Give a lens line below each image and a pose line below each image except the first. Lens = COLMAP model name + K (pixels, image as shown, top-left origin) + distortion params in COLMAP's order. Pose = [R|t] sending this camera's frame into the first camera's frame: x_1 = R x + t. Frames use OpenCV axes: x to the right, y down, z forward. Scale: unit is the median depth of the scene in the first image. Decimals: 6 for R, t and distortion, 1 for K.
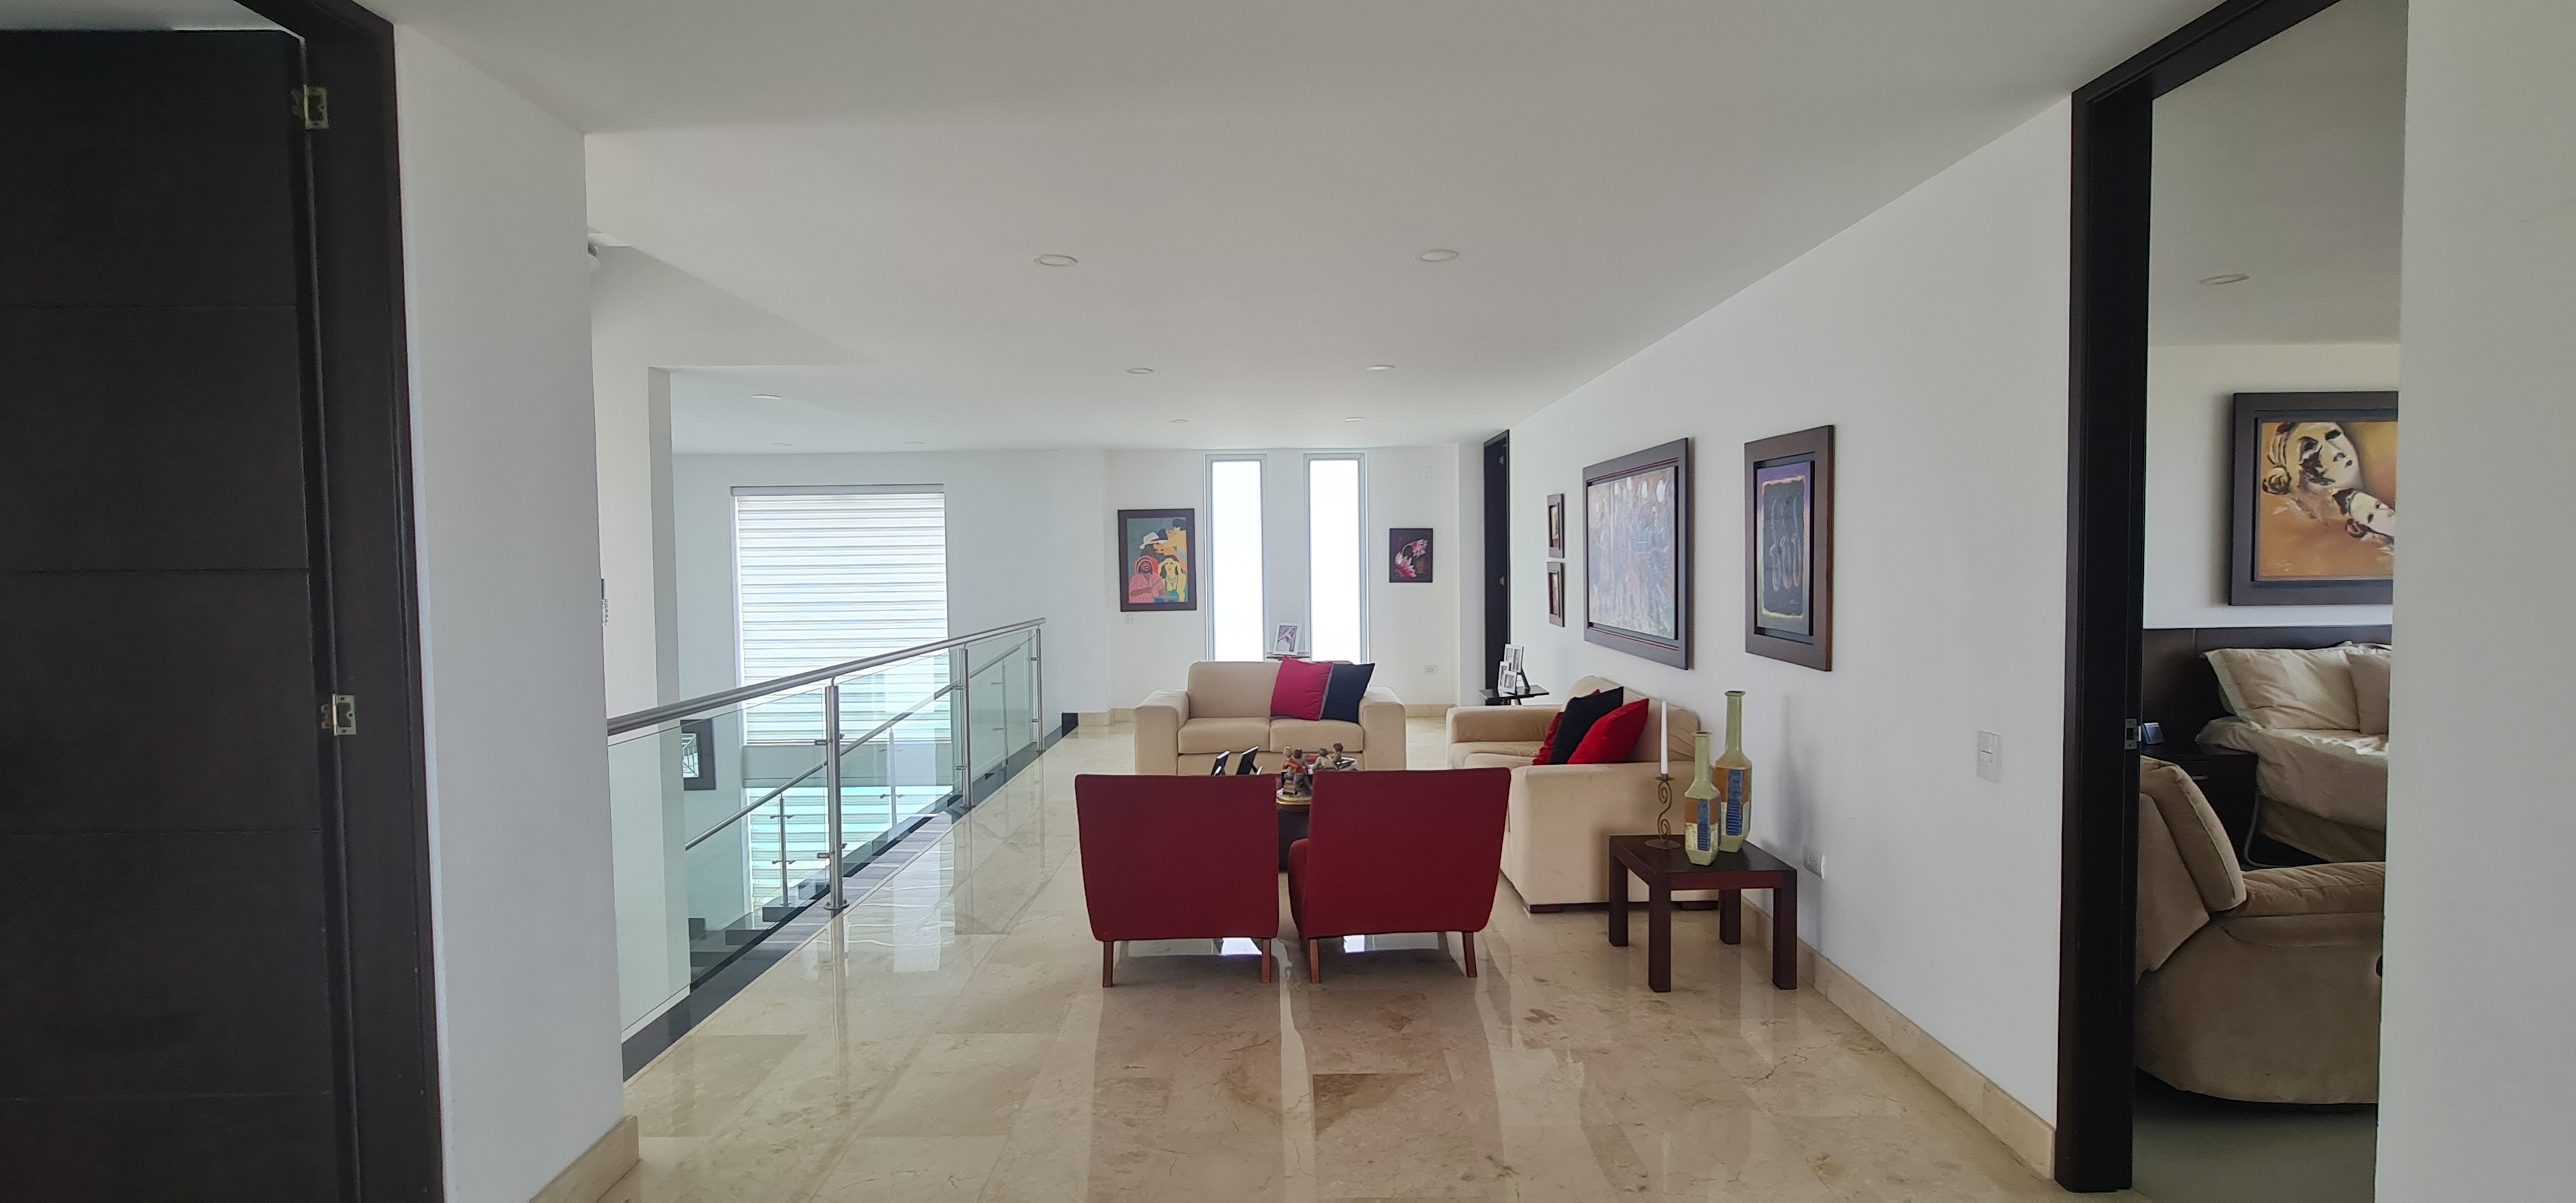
lens RADIAL K [[1057.5, 0, 1288.7], [0, 1057.5, 607.8], [0, 0, 1]] dist [-0.004675, 0.001153]
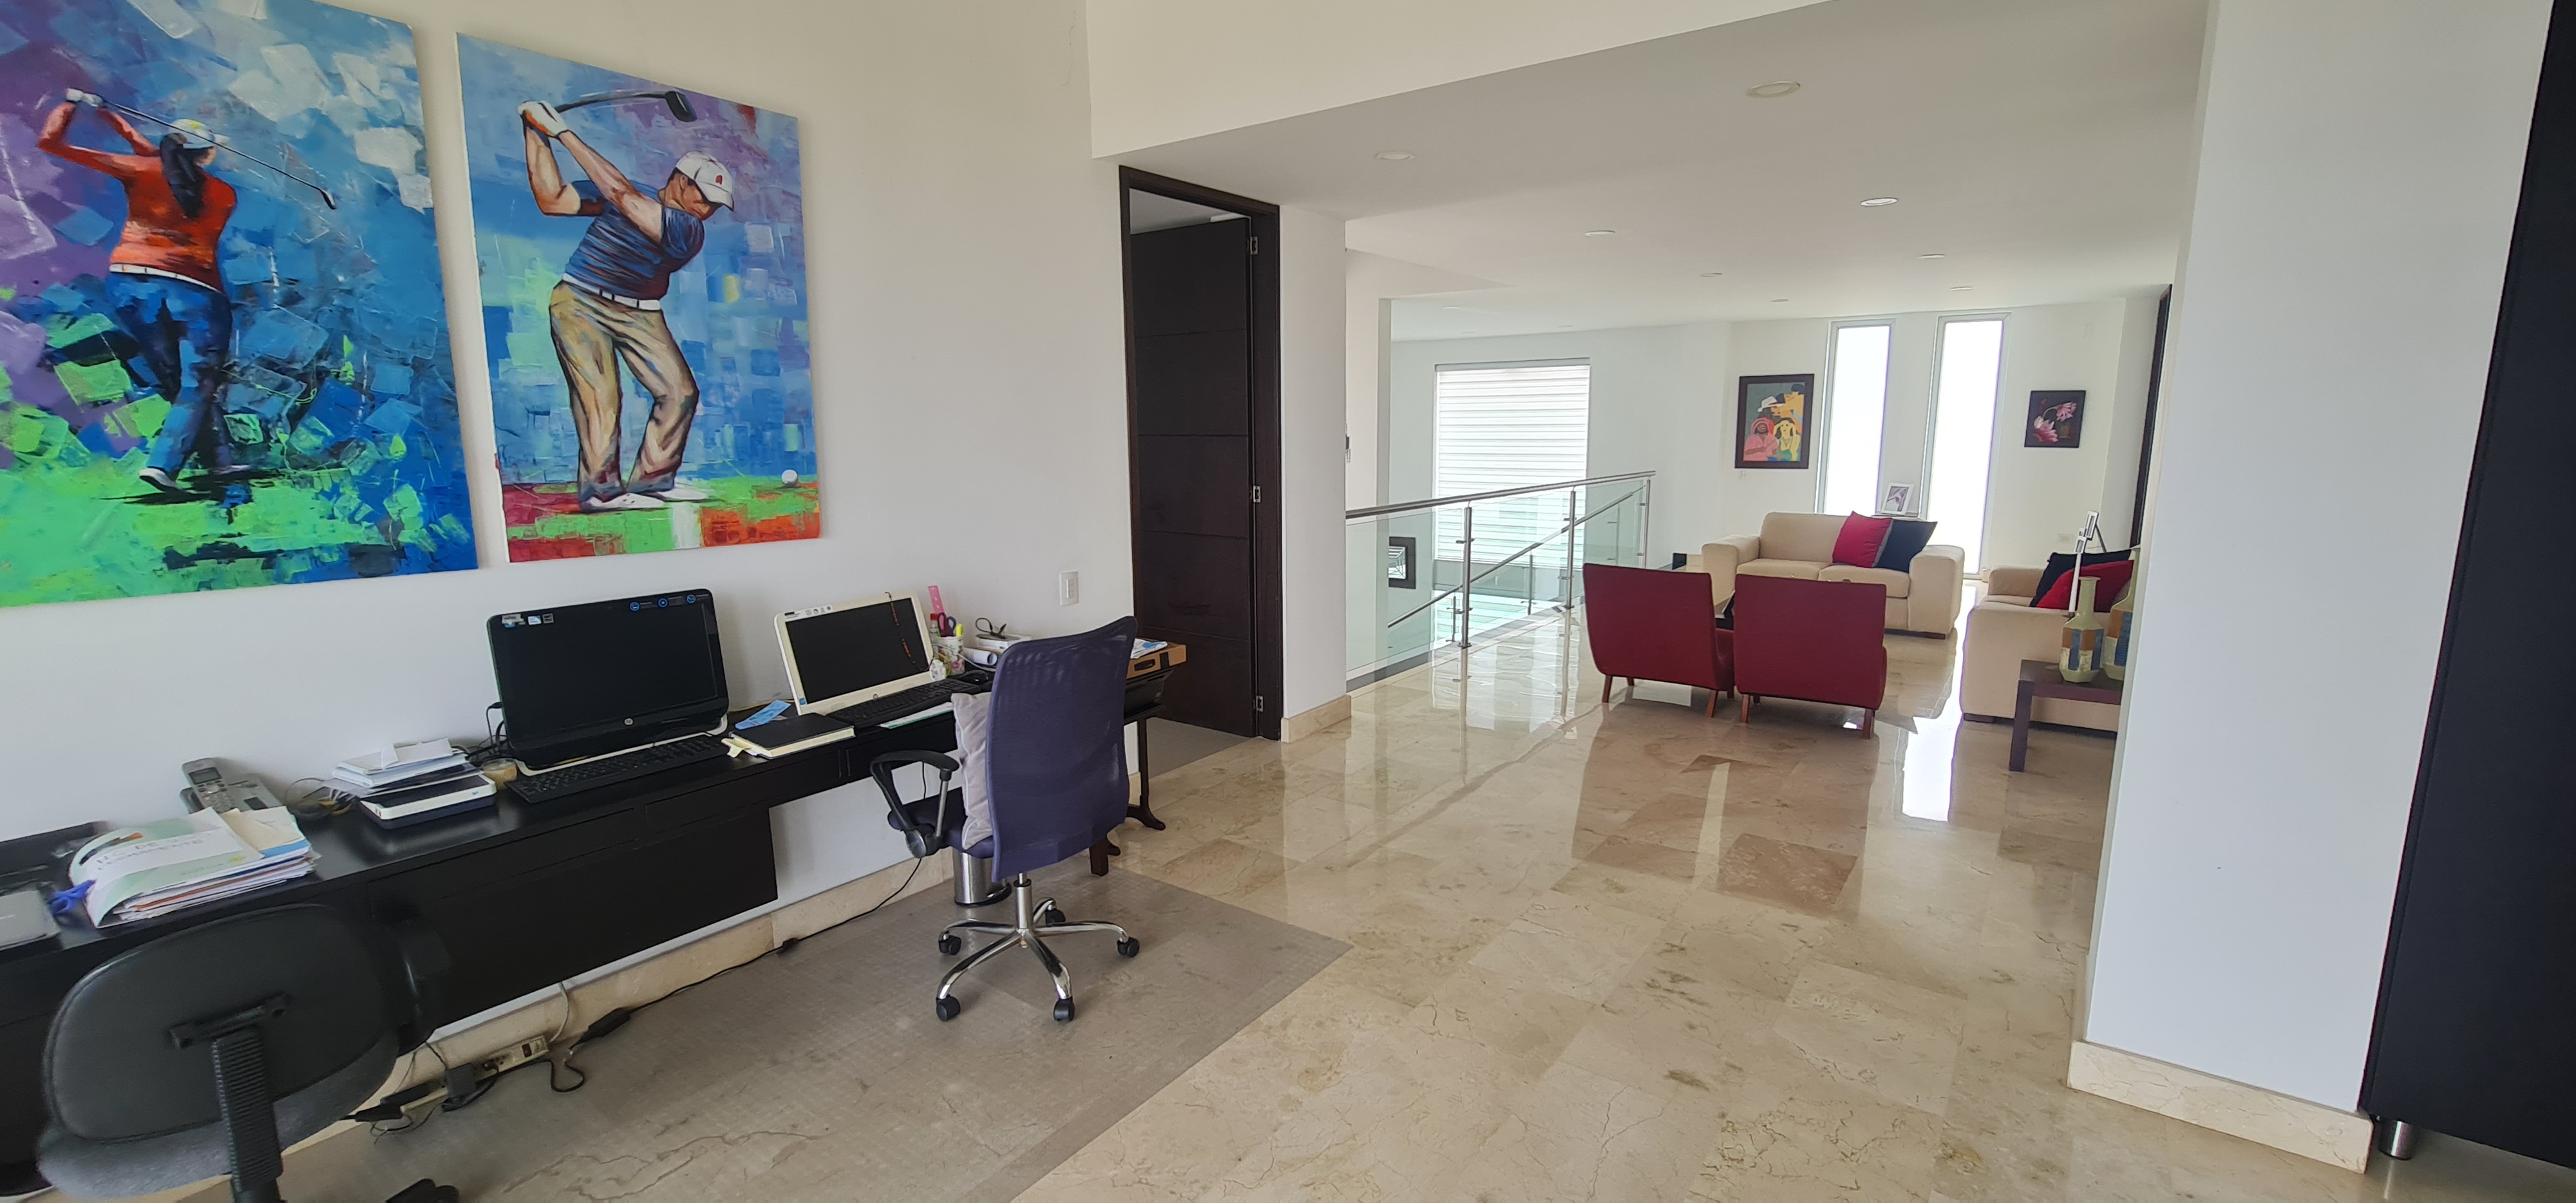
lens RADIAL K [[1057.5, 0, 1281.1], [0, 1057.5, 602.3], [0, 0, 1]] dist [-0.004675, 0.001153]
pose [[0.799595, 0.107387, -0.590861, 0.137884], [-0.028377, 0.989539, 0.141444, -0.000392], [0.599869, -0.096331, 0.794278, -0.205106]]
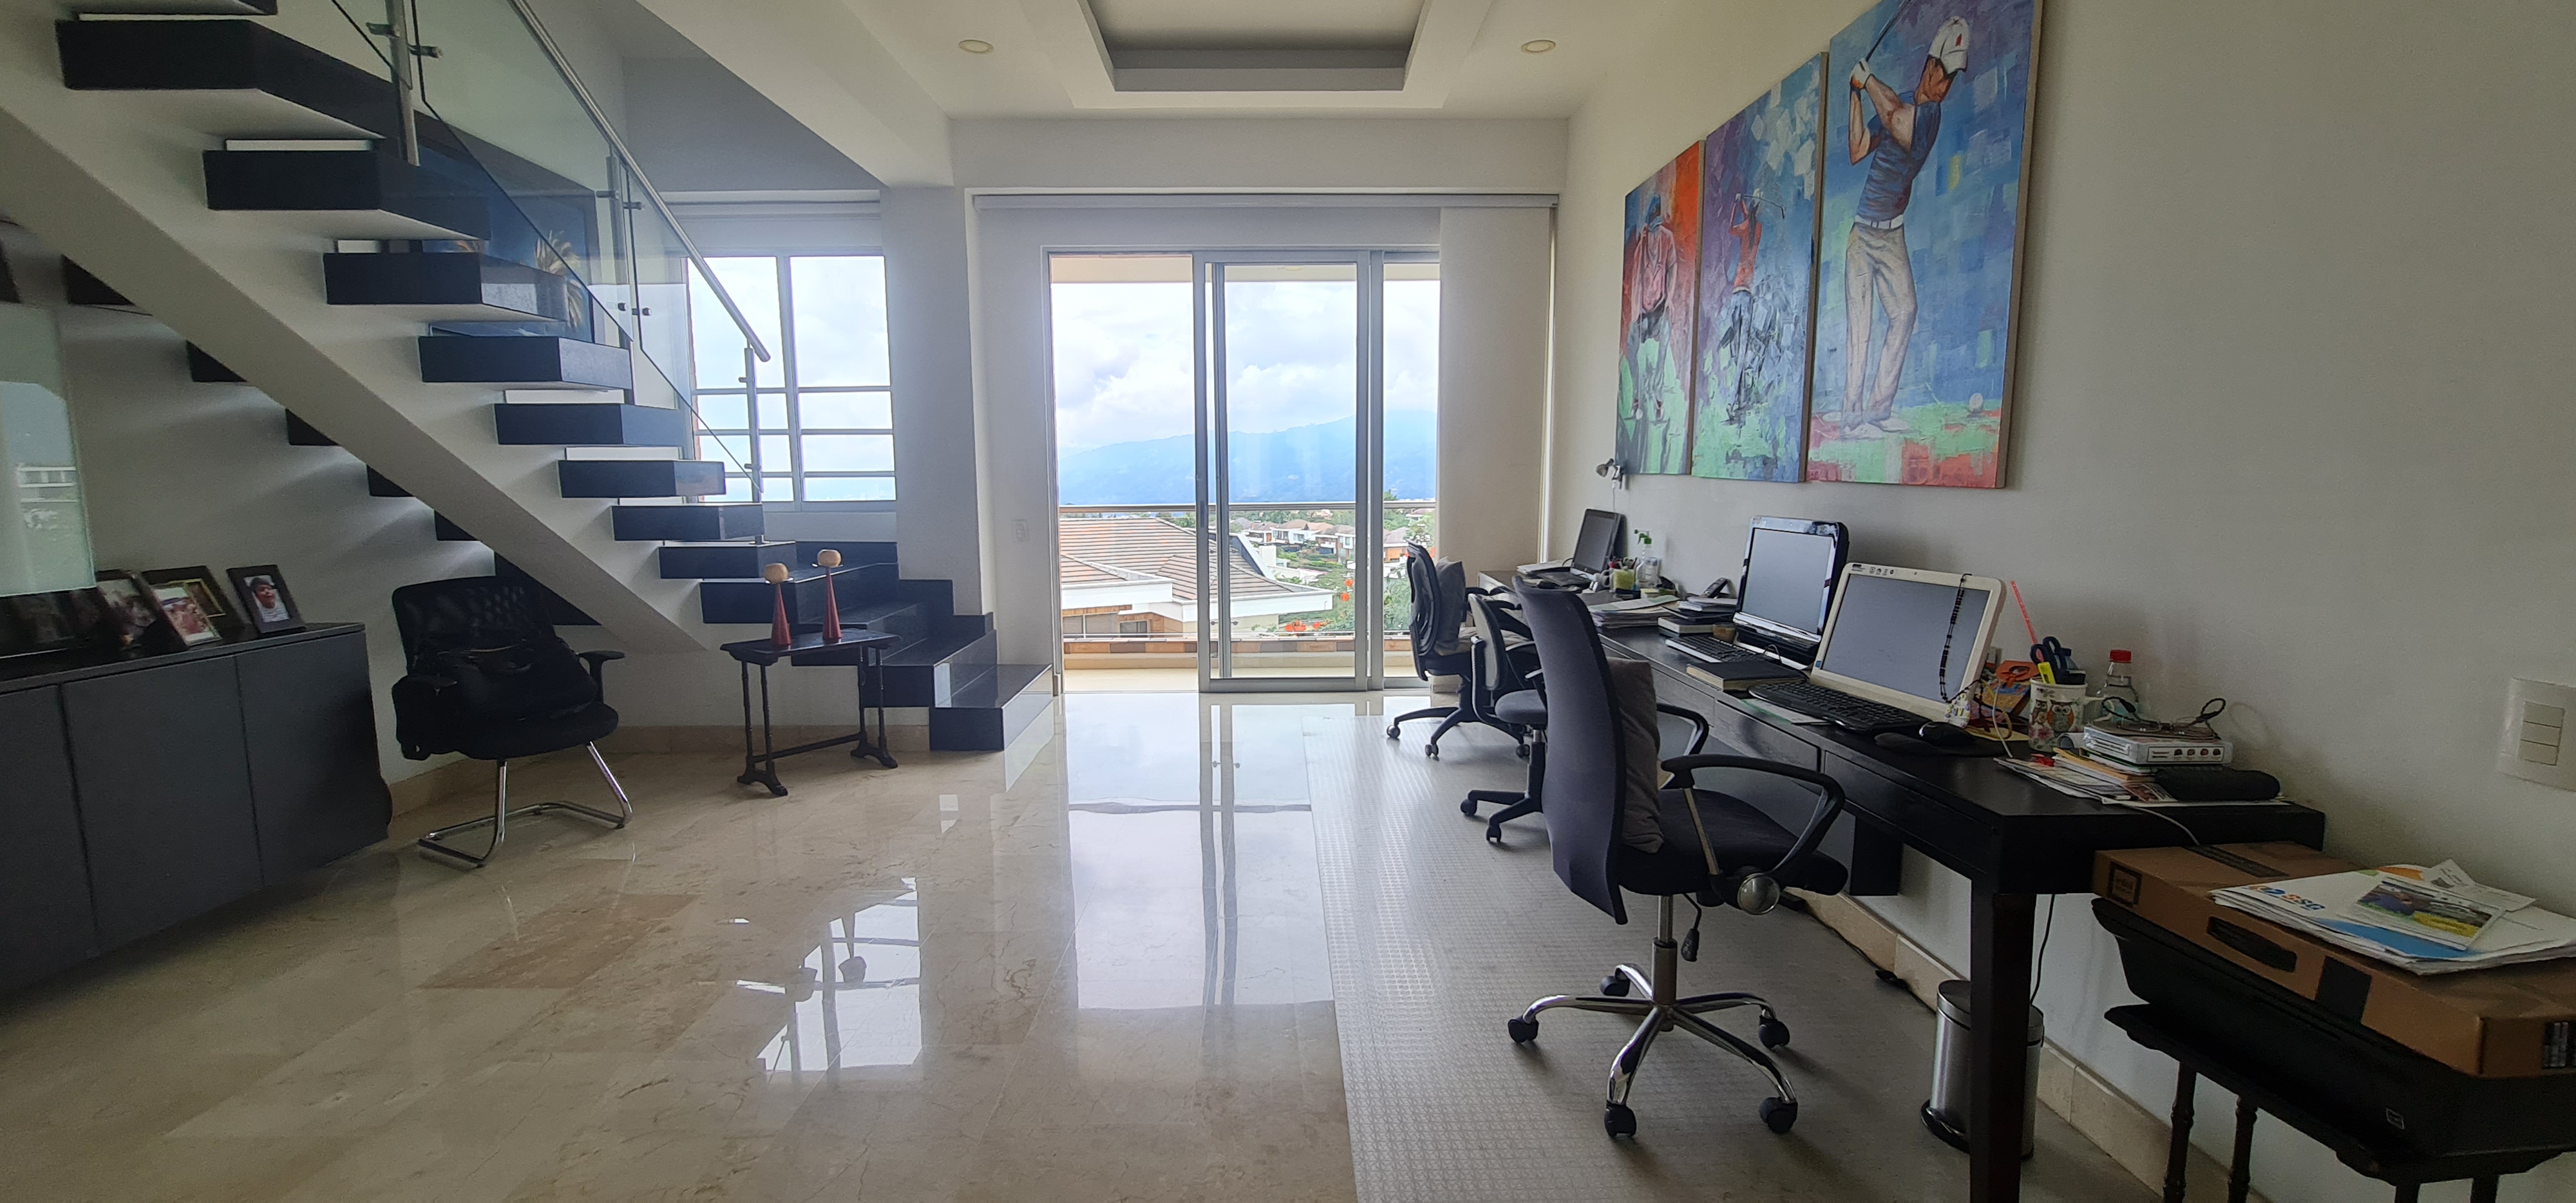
lens RADIAL K [[1057.5, 0, 1286.6], [0, 1057.5, 603.1], [0, 0, 1]] dist [-0.004675, 0.001153]
pose [[-0.999876, 0.011581, -0.010643, -0.053625], [0.009673, 0.986317, 0.164579, 0.019426], [0.012403, 0.164455, -0.986307, 0.308989]]
